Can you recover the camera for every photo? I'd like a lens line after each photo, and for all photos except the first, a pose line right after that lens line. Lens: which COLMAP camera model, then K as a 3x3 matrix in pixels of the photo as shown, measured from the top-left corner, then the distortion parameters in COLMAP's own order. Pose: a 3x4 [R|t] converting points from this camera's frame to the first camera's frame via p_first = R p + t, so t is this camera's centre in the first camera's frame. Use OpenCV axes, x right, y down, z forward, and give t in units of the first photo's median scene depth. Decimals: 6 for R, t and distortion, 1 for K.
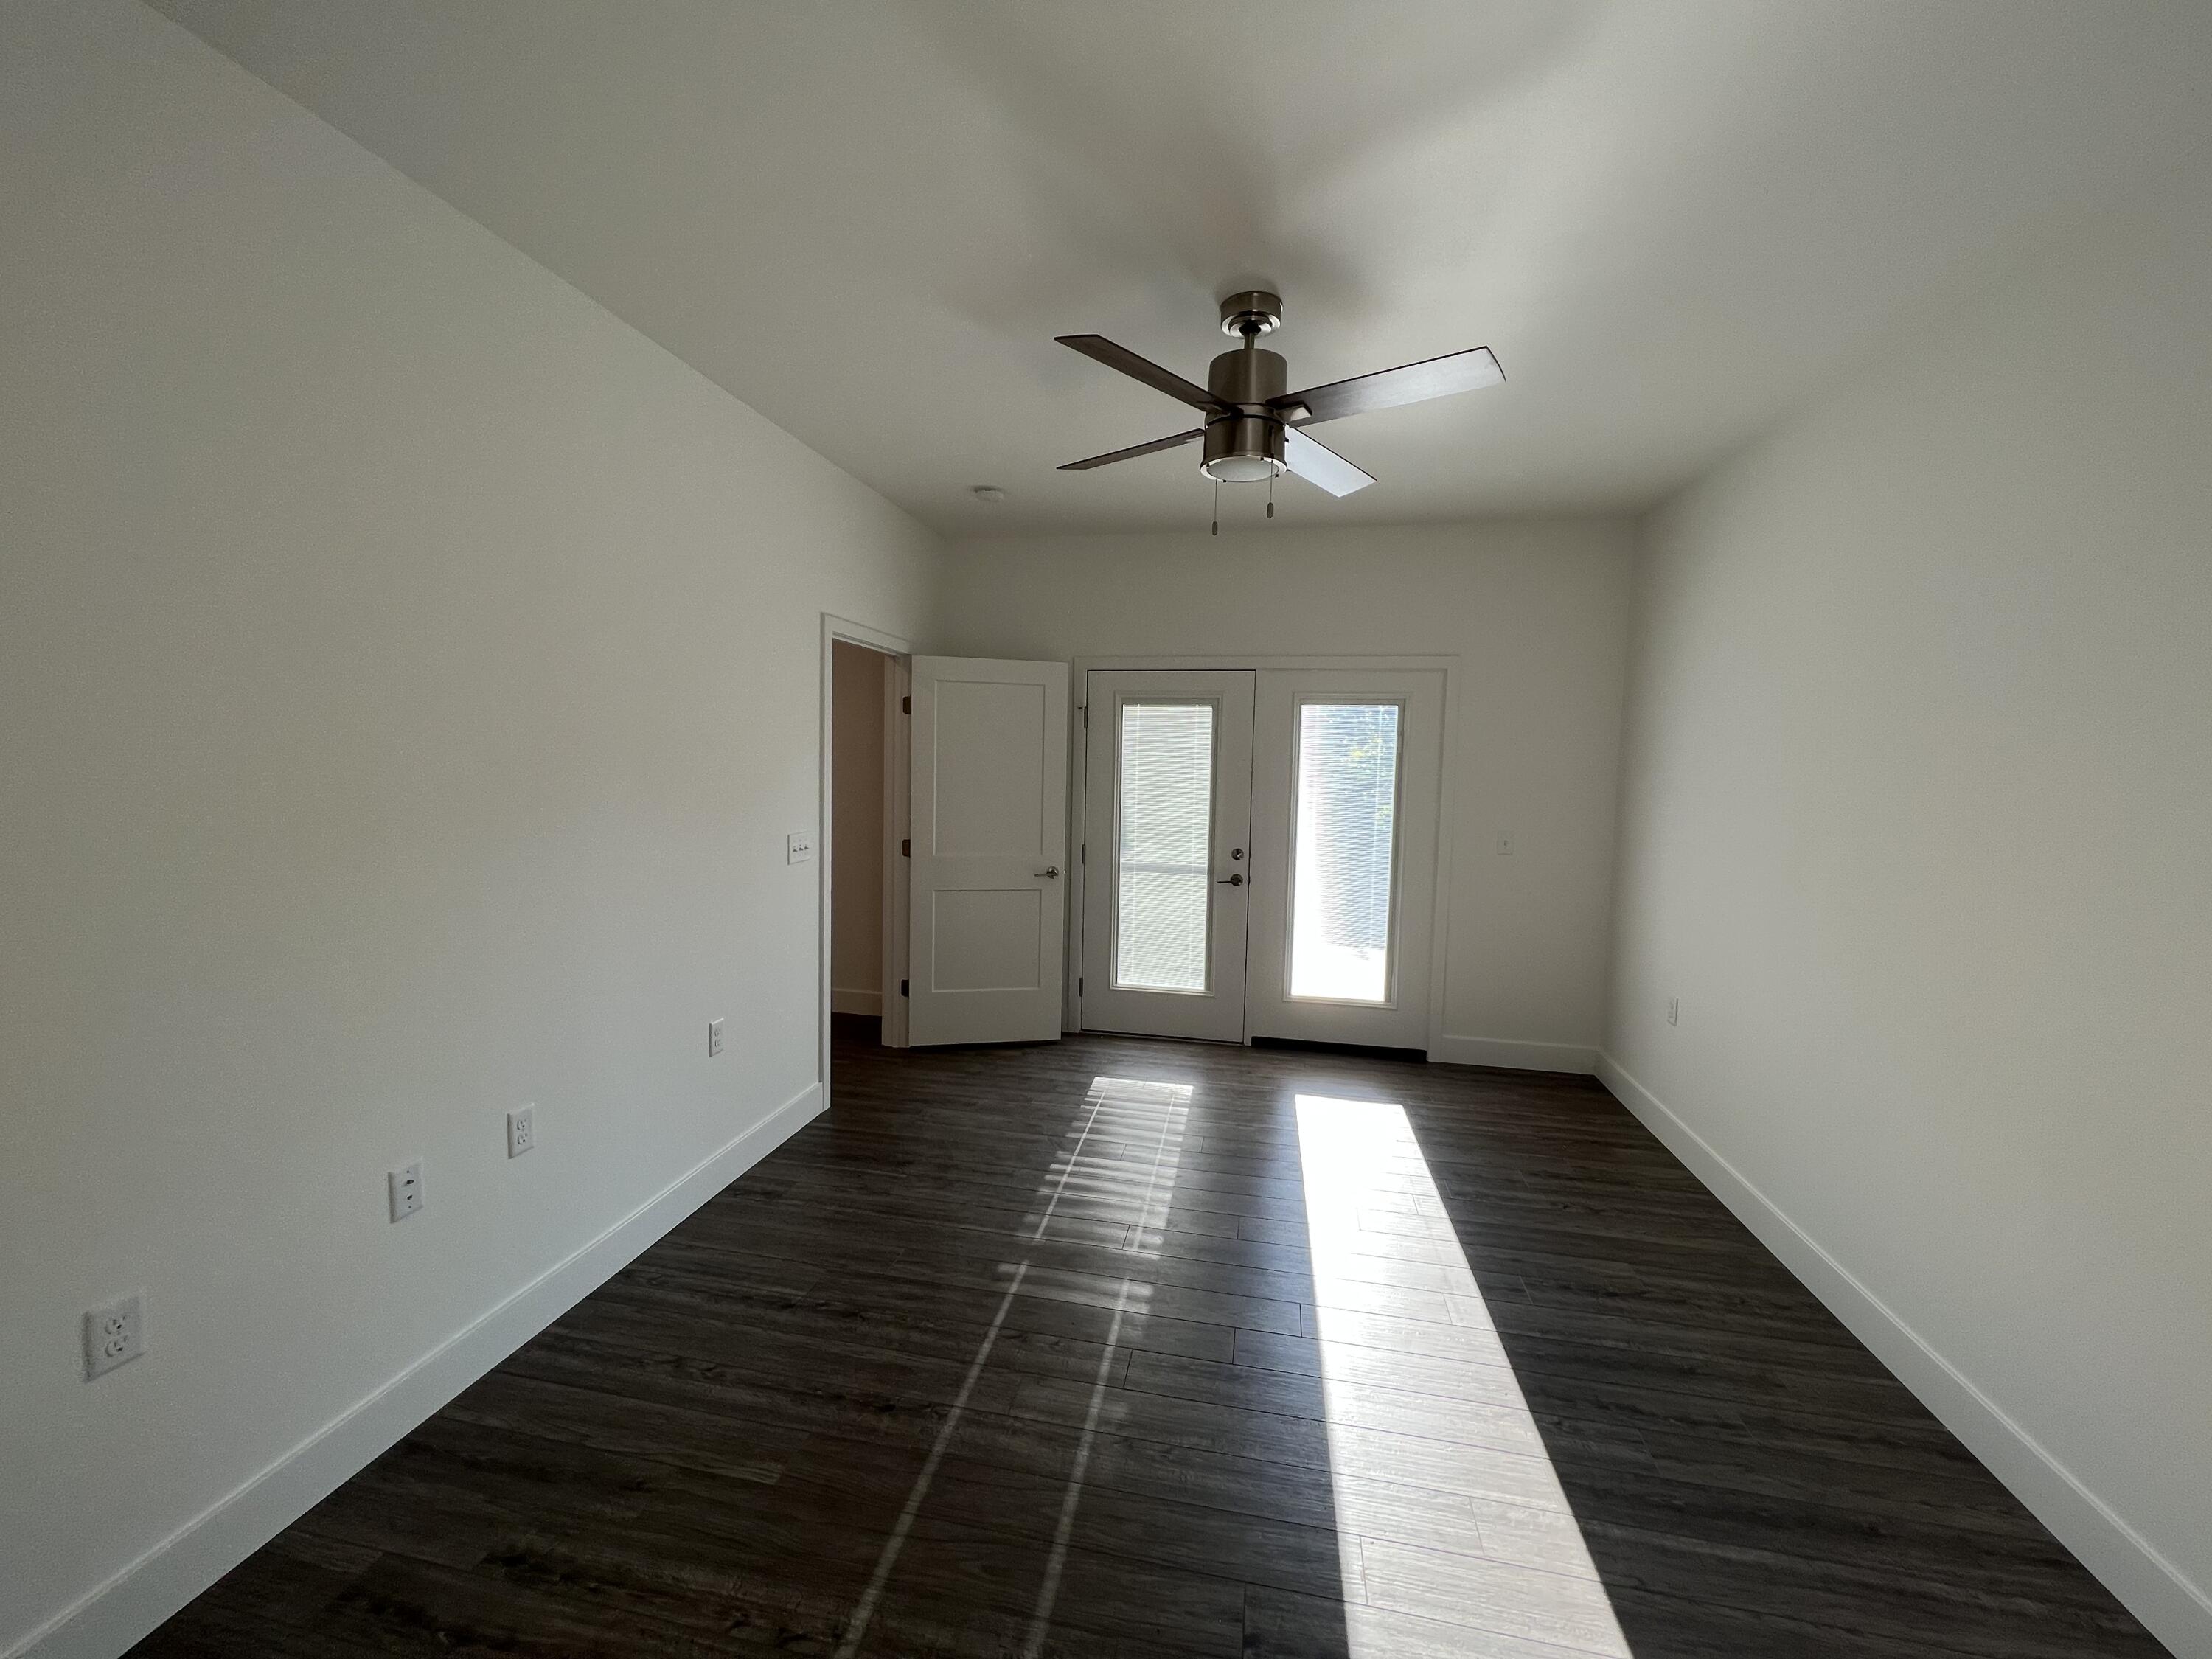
lens RADIAL K [[884.2, 0, 1105.4], [0, 884.2, 827.3], [0, 0, 1]] dist [-0.000314, 0.000096]
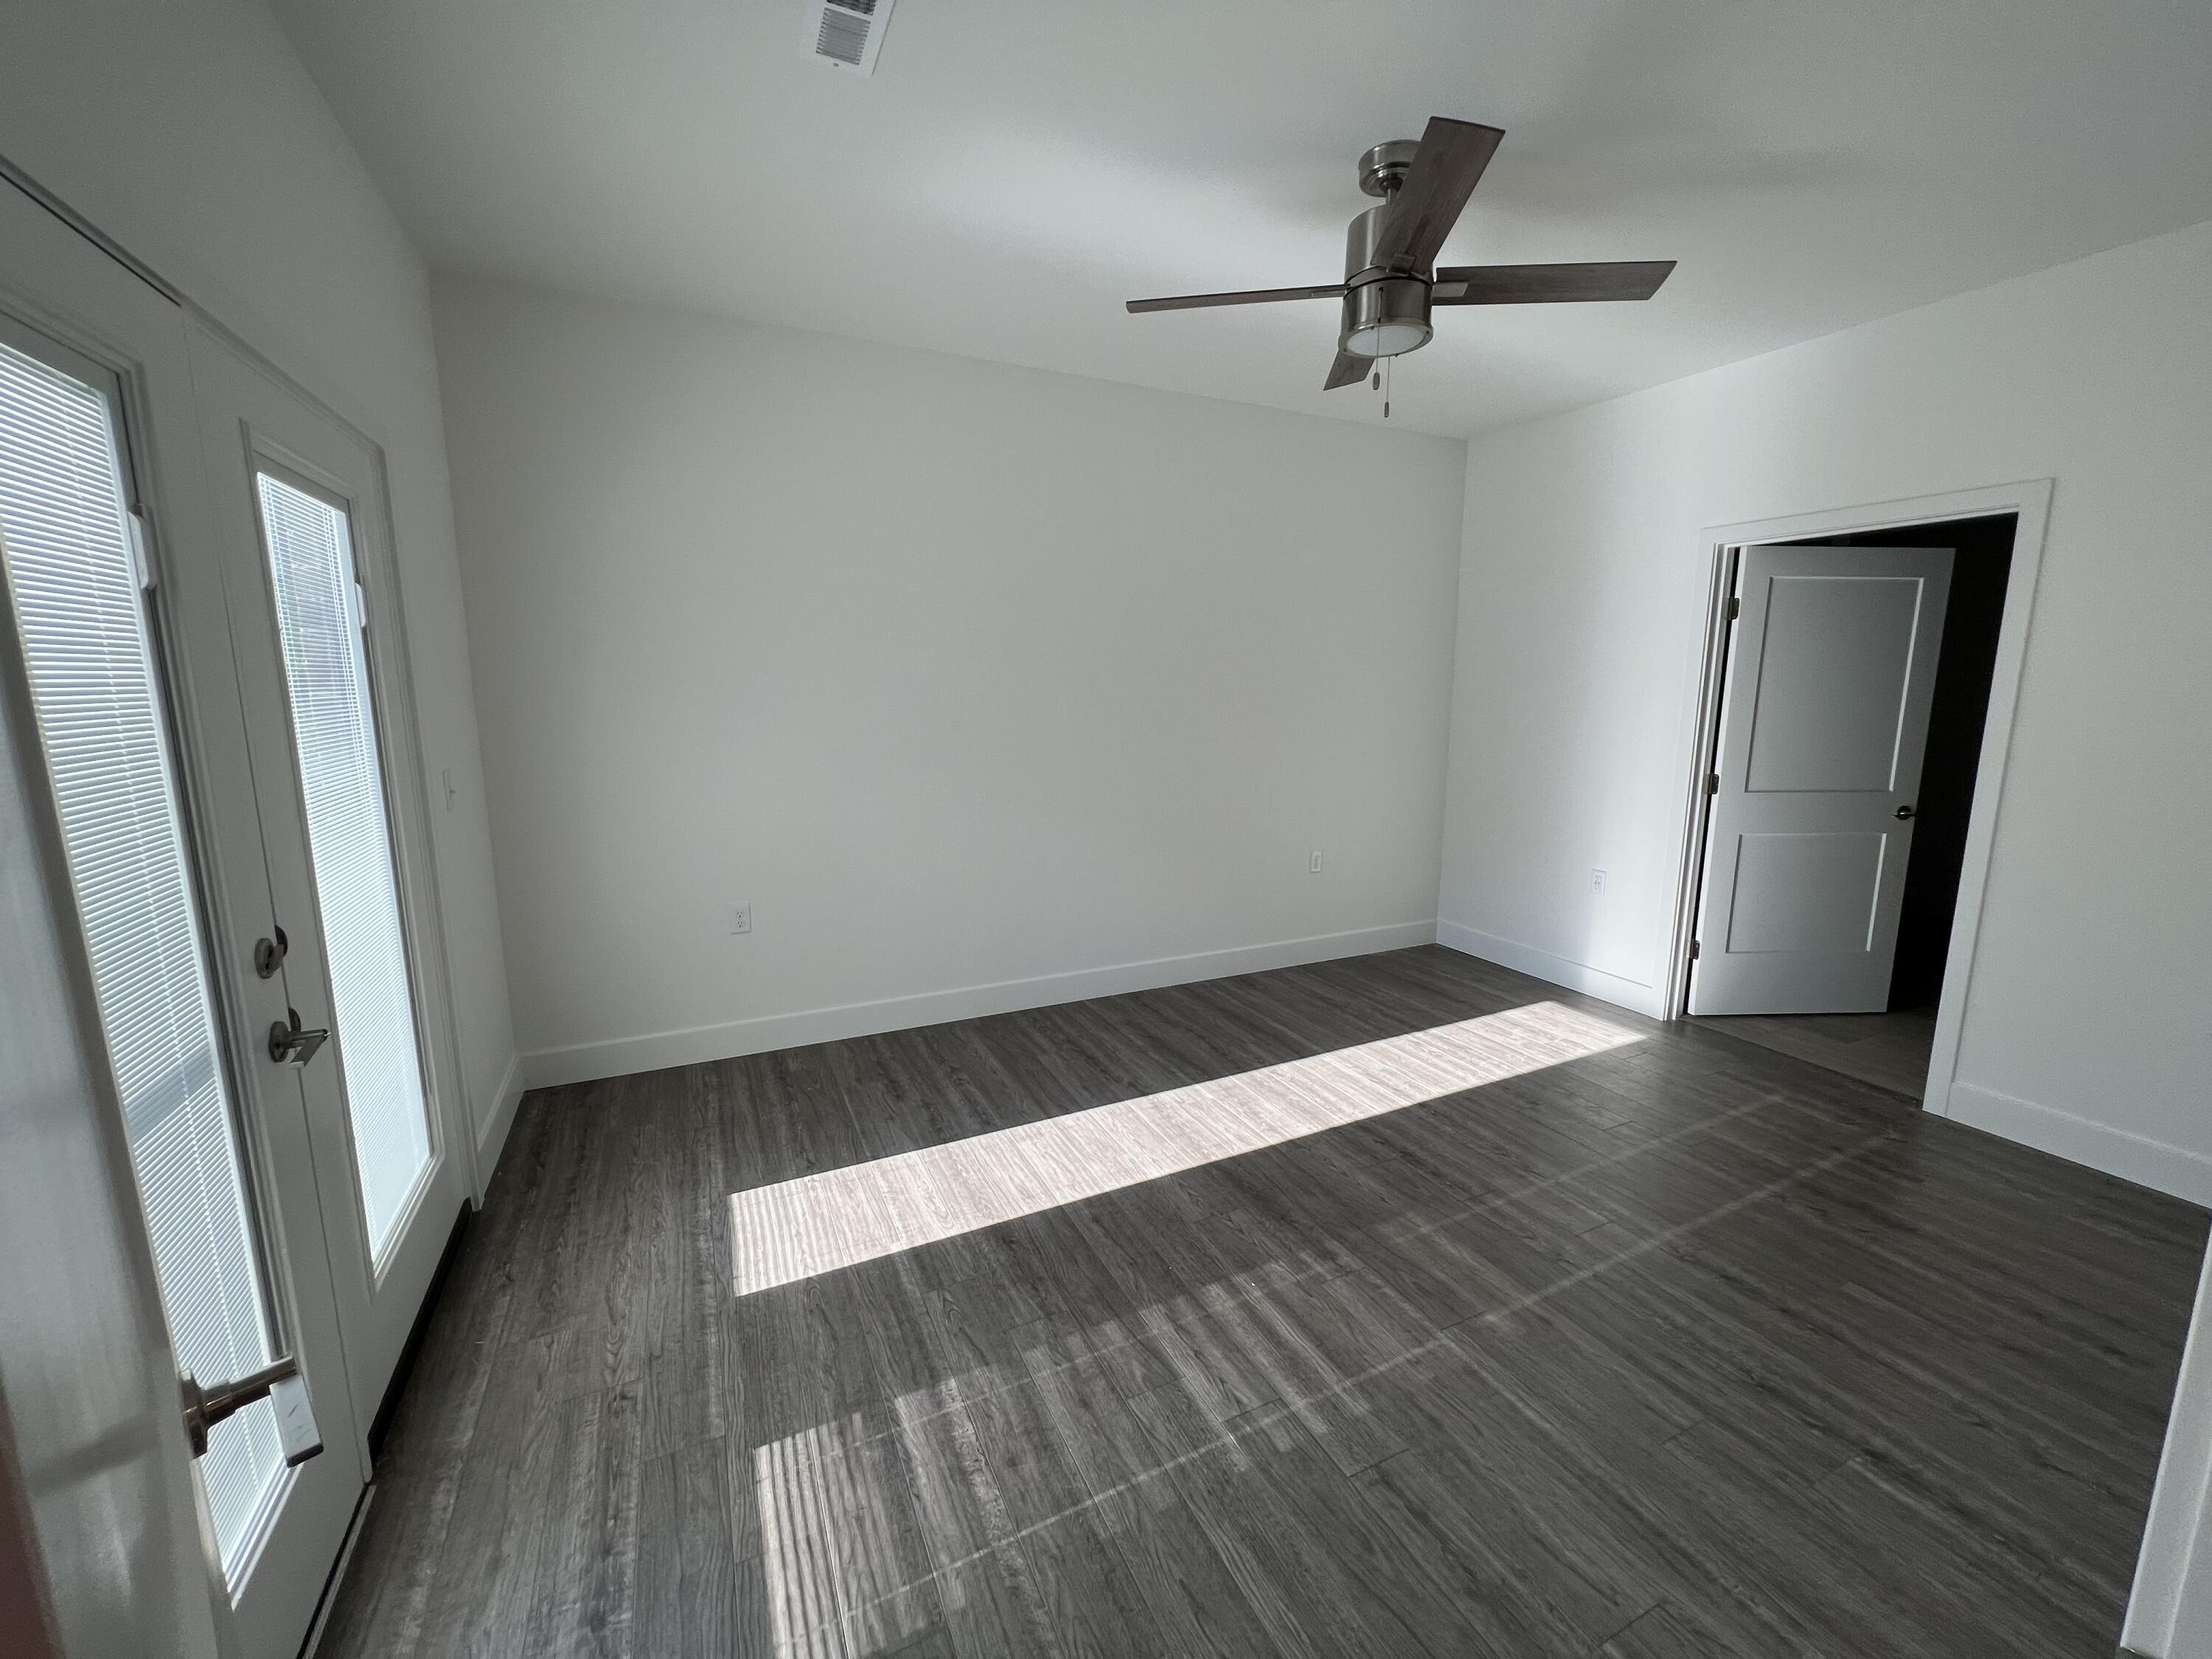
lens RADIAL K [[884.2, 0, 1105.6], [0, 884.2, 823.6], [0, 0, 1]] dist [-0.000314, 0.000096]
pose [[-0.592545, -0.152375, 0.790994, -0.471477], [0.051351, 0.972804, 0.225865, -0.124341], [-0.803899, 0.174453, -0.568606, 1.782537]]
